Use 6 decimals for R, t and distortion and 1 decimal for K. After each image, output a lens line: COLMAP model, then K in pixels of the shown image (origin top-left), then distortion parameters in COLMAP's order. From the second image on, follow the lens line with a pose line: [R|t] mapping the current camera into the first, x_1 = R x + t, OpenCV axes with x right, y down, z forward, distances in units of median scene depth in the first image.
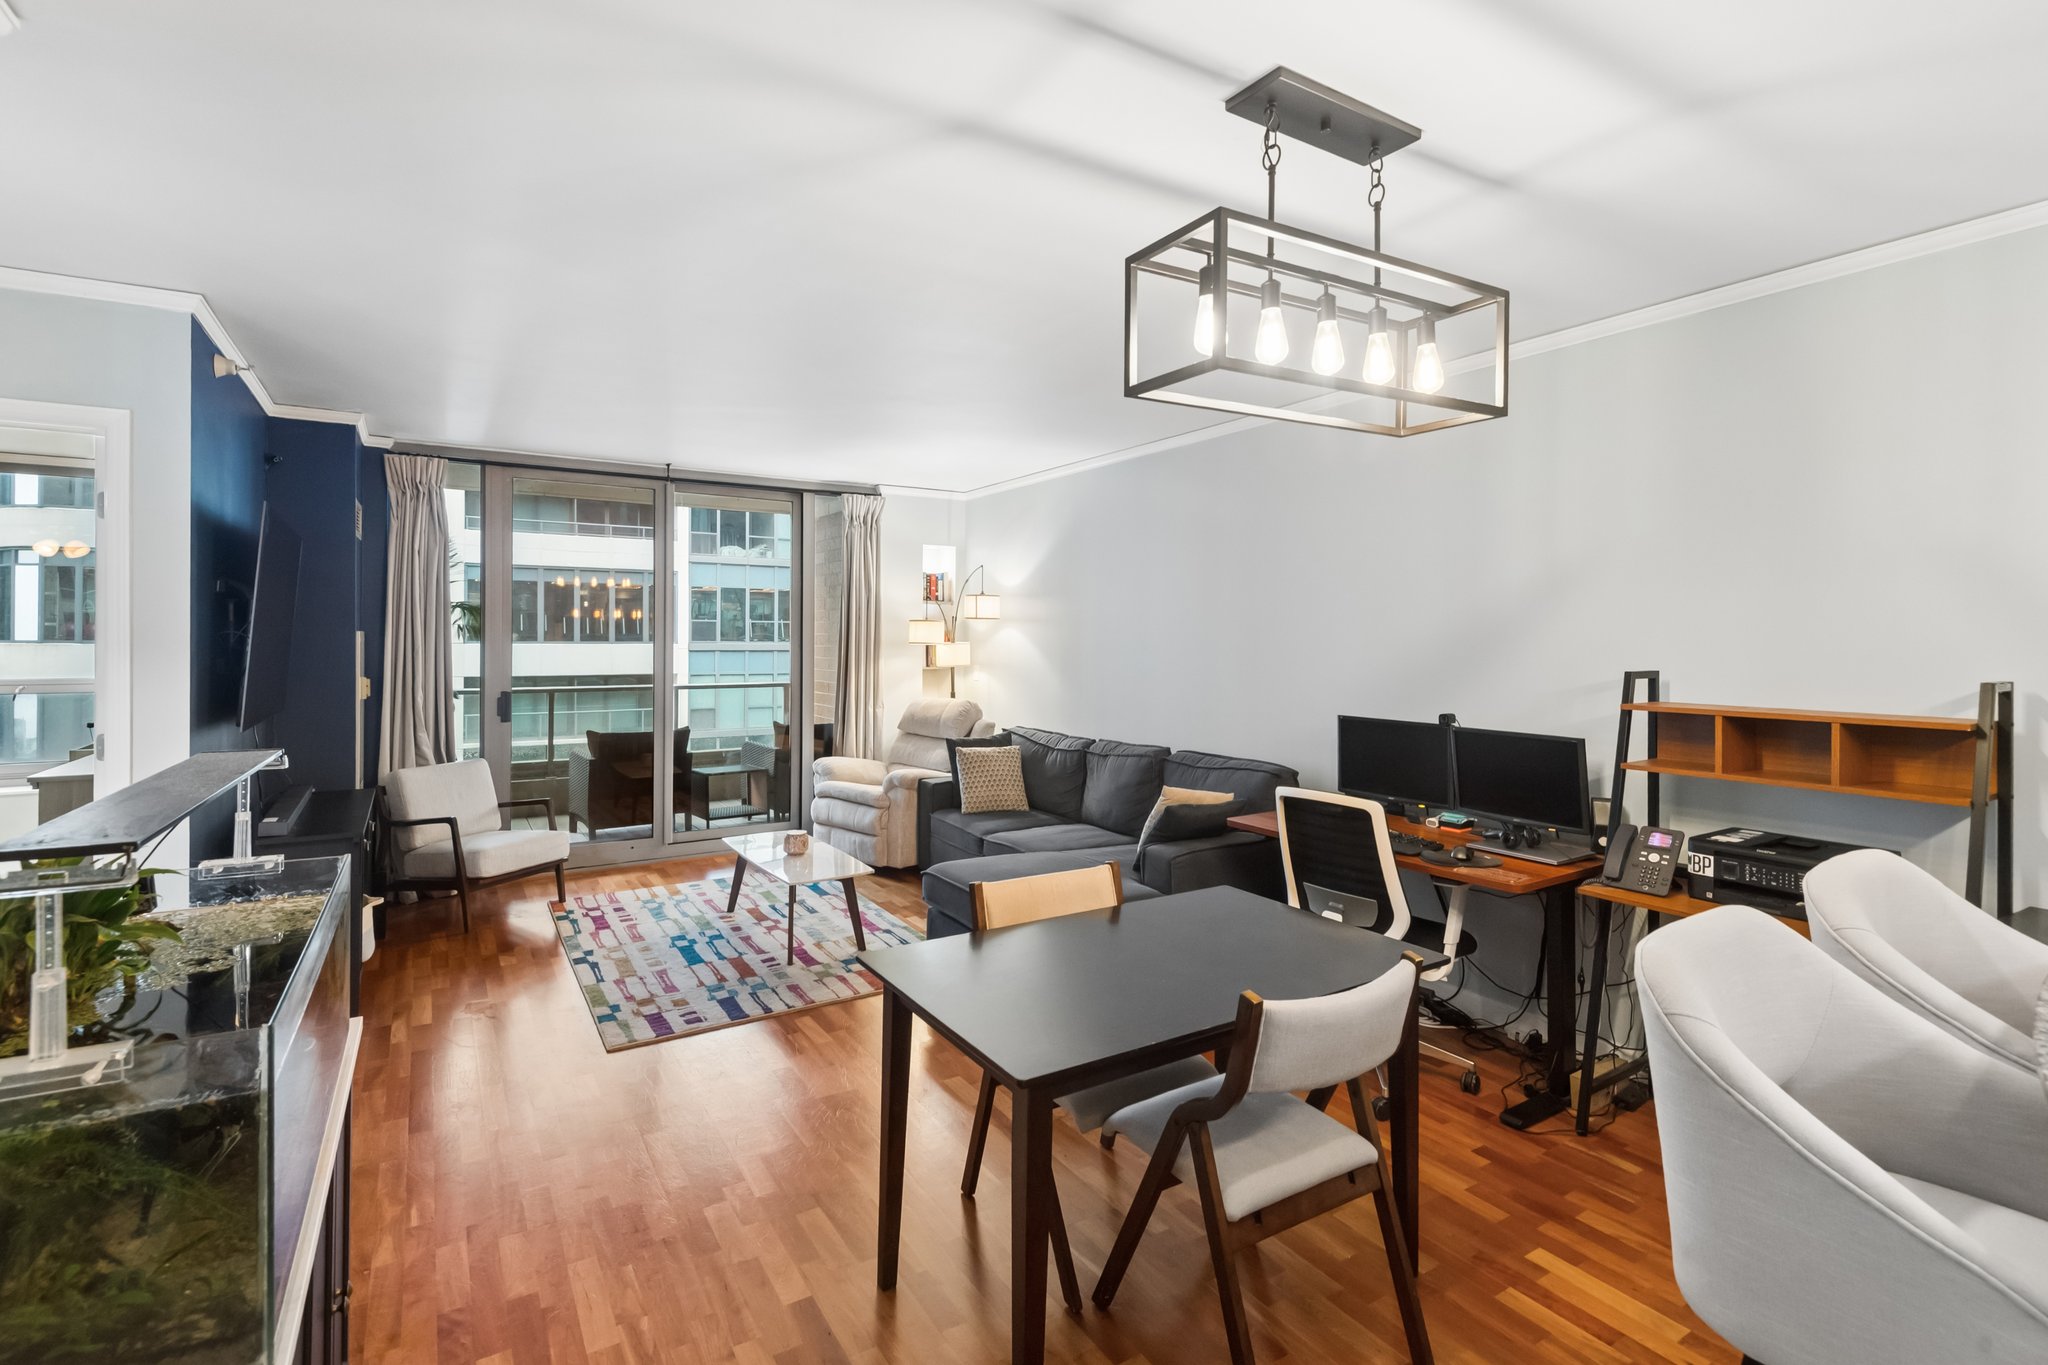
lens RADIAL K [[957.6, 0, 994.3], [0, 957.6, 667.5], [0, 0, 1]] dist [0.034904, -0.025475]
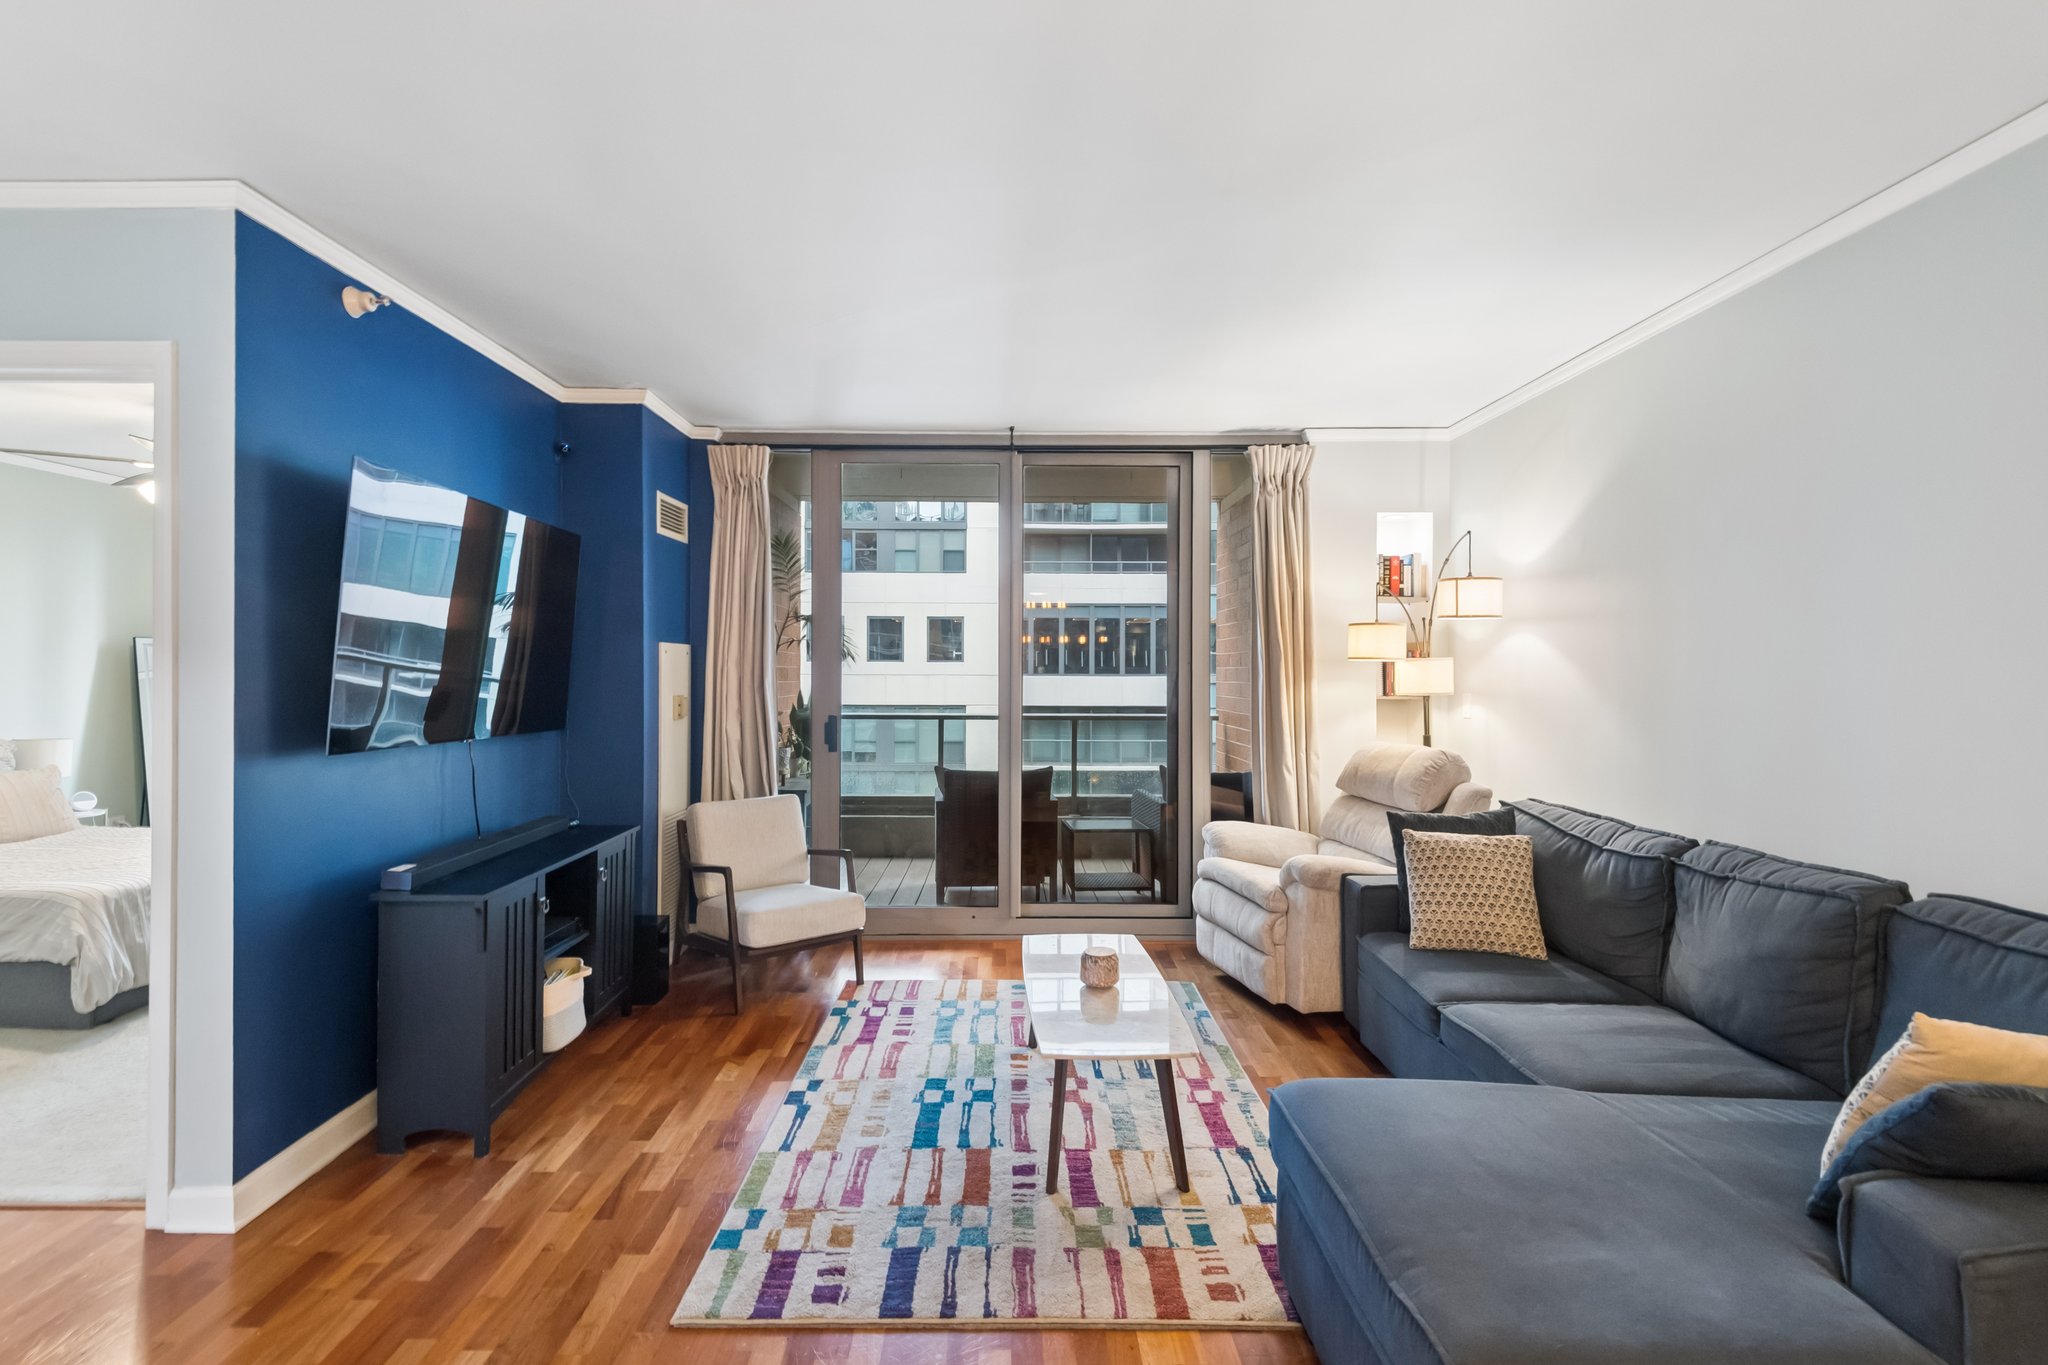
lens RADIAL K [[957.6, 0, 994.3], [0, 957.6, 667.5], [0, 0, 1]] dist [0.034904, -0.025475]
pose [[0.861849, -0.000834, -0.507164, 0.045866], [-0.017620, 0.999346, -0.031585, 0.007102], [0.506859, 0.036158, 0.861270, 0.374910]]
